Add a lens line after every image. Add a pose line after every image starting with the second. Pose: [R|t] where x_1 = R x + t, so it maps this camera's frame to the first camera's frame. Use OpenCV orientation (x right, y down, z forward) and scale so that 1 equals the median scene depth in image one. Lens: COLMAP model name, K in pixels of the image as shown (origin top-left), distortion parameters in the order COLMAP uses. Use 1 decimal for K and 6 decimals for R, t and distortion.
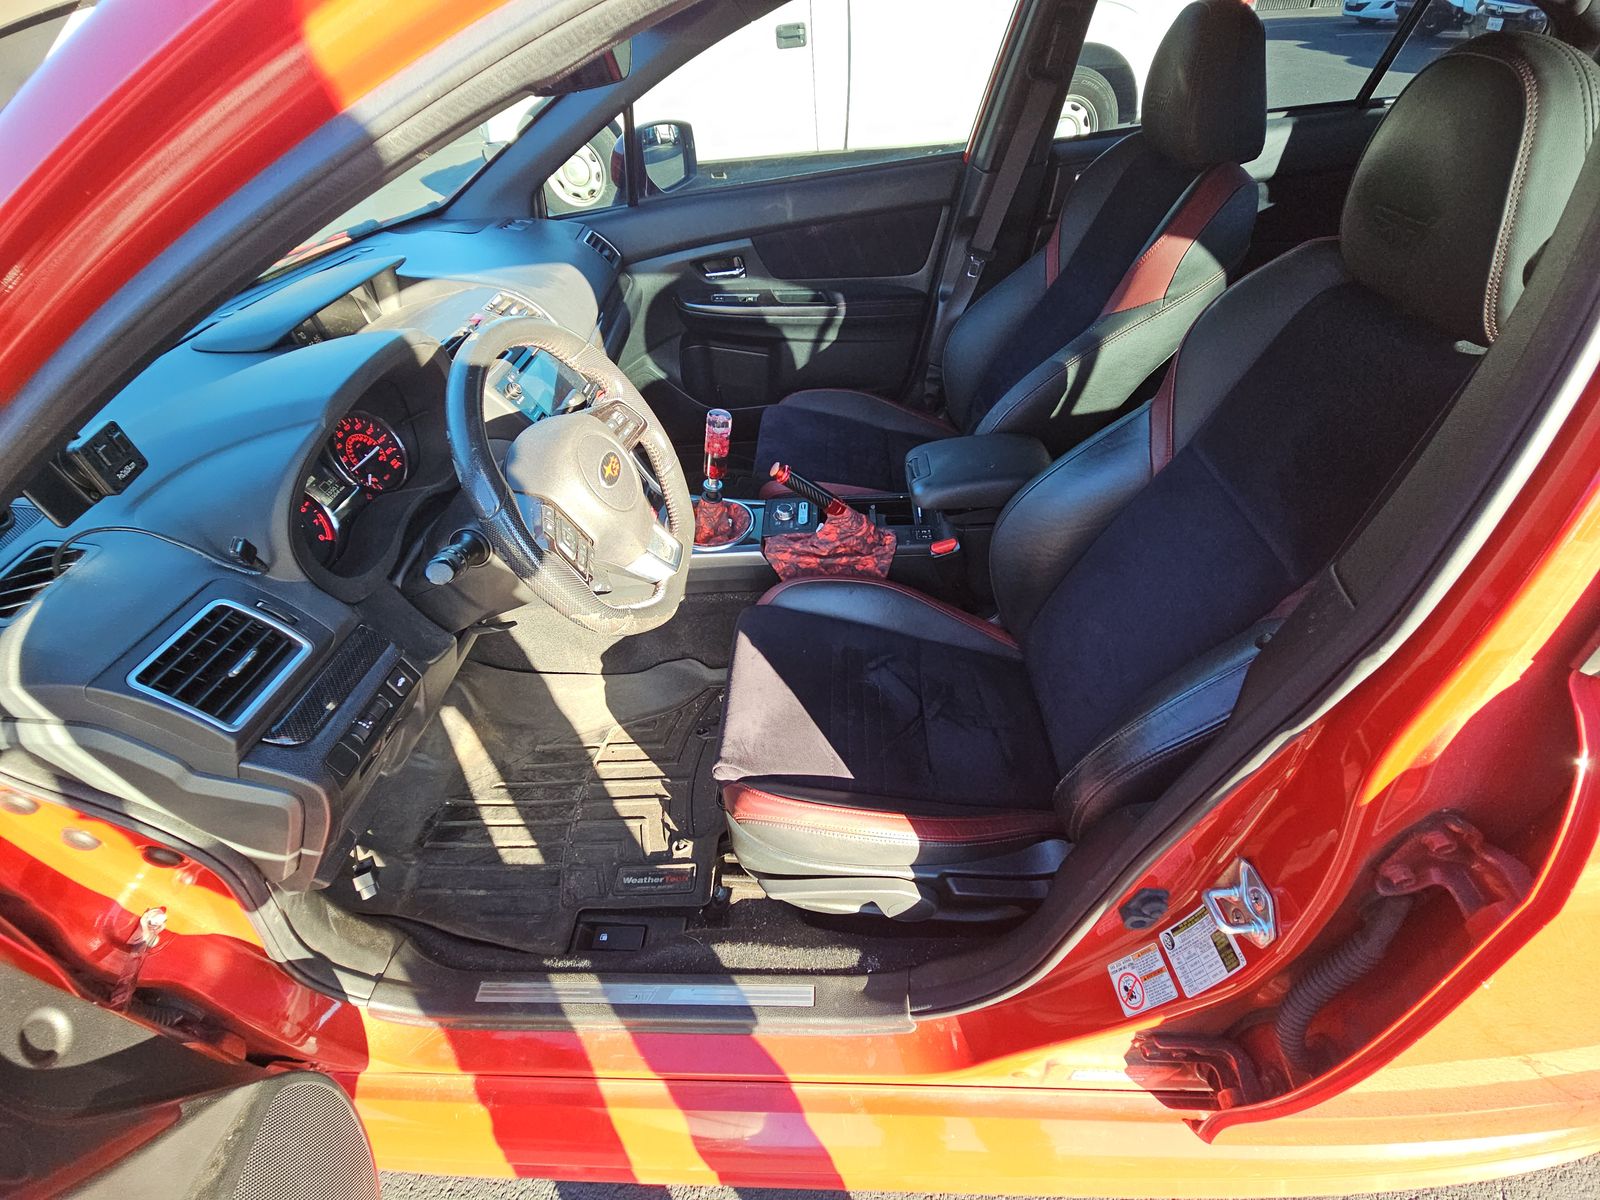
lens RADIAL K [[650.8, 0, 800.0], [0, 650.8, 600.0], [0, 0, 1]] dist [0.012452, -0.007401]
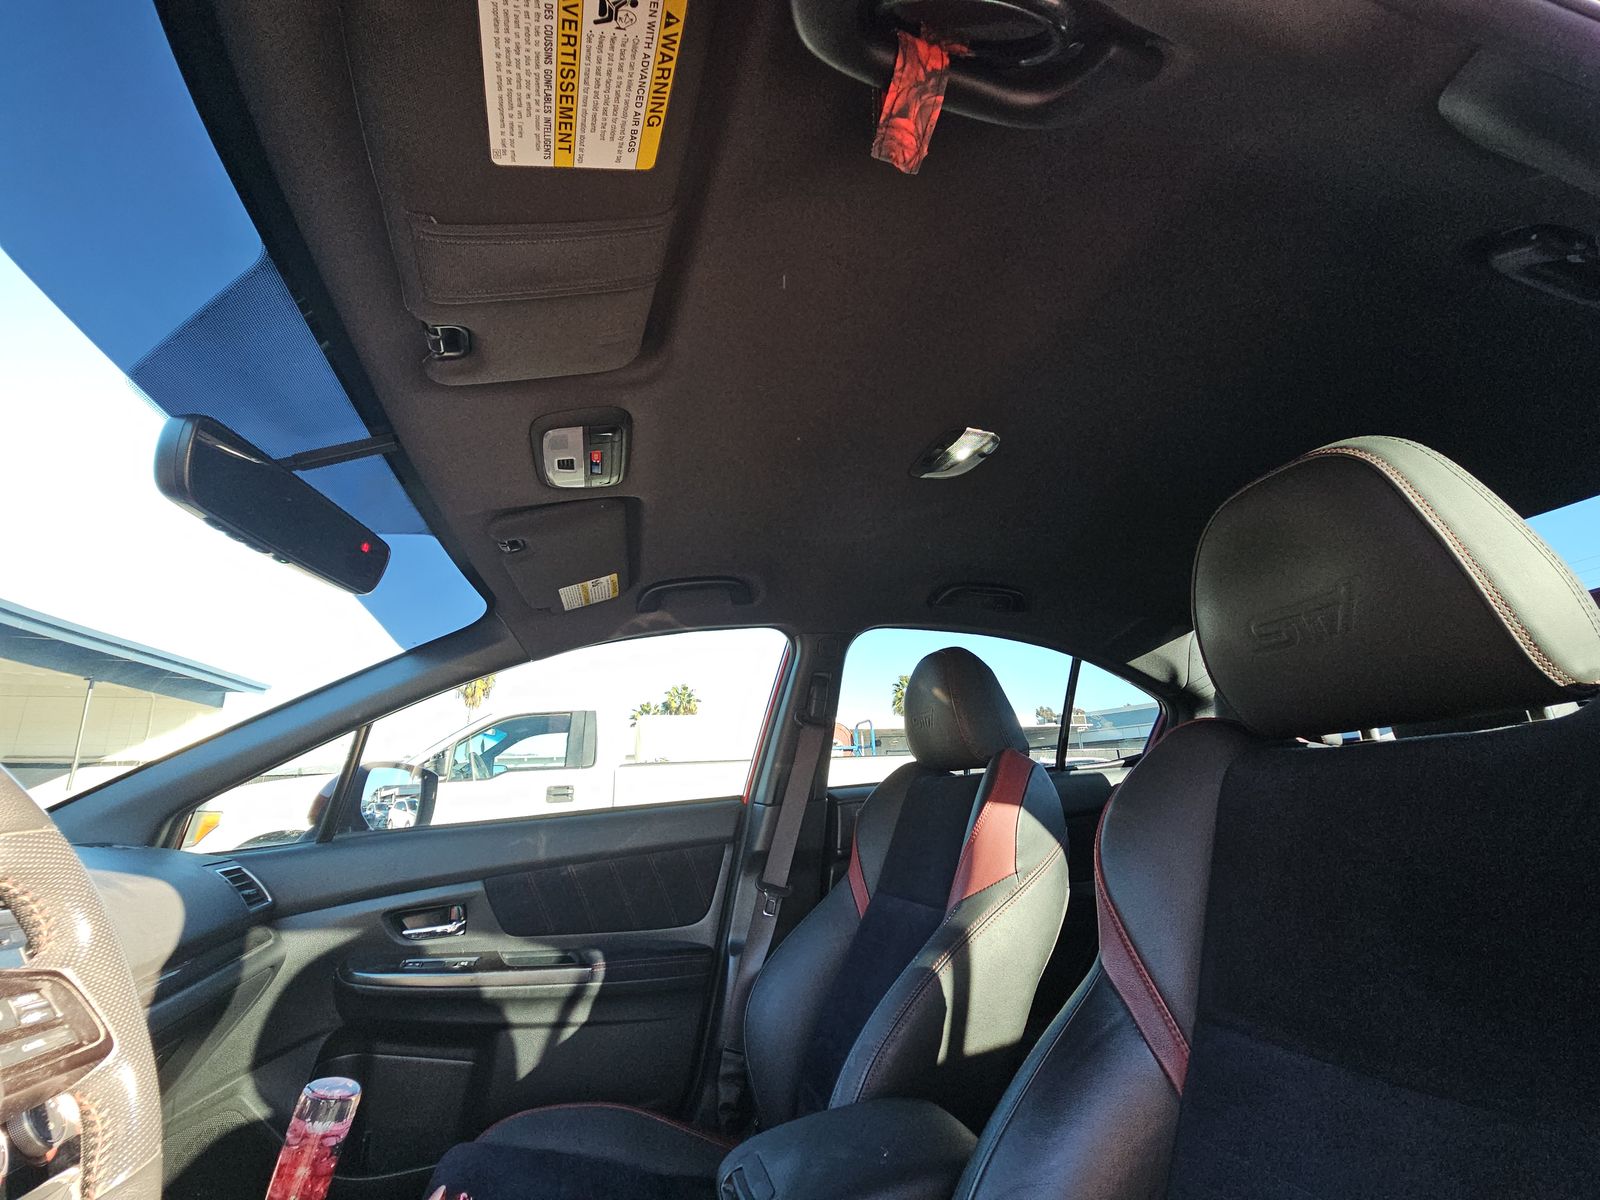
lens RADIAL K [[650.8, 0, 800.0], [0, 650.8, 600.0], [0, 0, 1]] dist [0.012452, -0.007401]
pose [[0.946811, 0.130068, 0.294332, 0.007992], [0.194470, 0.497464, -0.845406, 0.006313], [-0.256380, 0.857678, 0.445711, 0.268798]]
